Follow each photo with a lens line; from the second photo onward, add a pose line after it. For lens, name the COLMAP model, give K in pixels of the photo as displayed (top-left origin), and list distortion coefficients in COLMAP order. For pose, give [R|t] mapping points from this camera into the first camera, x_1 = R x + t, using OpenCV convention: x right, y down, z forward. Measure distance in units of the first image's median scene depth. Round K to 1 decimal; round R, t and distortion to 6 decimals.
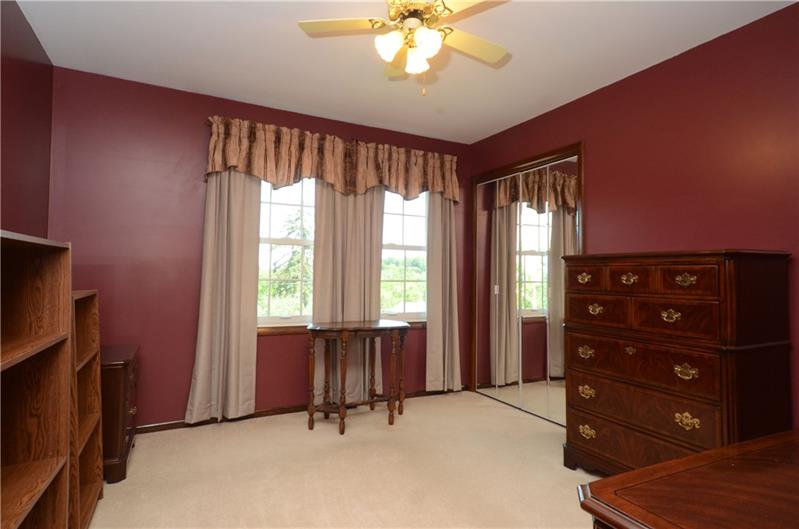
lens RADIAL K [[437.0, 0, 399.5], [0, 437.0, 264.5], [0, 0, 1]] dist [-0.000013, -0.000239]
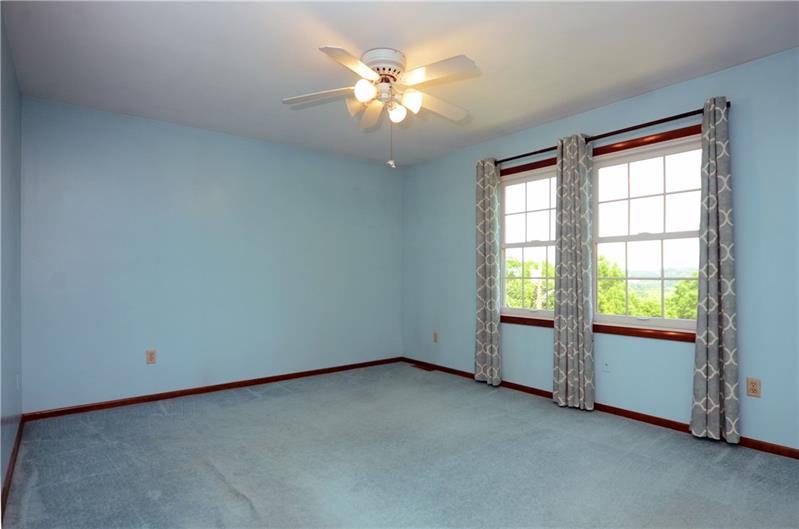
lens RADIAL K [[437.0, 0, 399.5], [0, 437.0, 264.5], [0, 0, 1]] dist [-0.000013, -0.000239]
pose [[0.197828, -0.034352, -0.979635, 0.759998], [0.036920, 0.998938, -0.027573, 0.019054], [0.979541, -0.030713, 0.198886, 0.412930]]
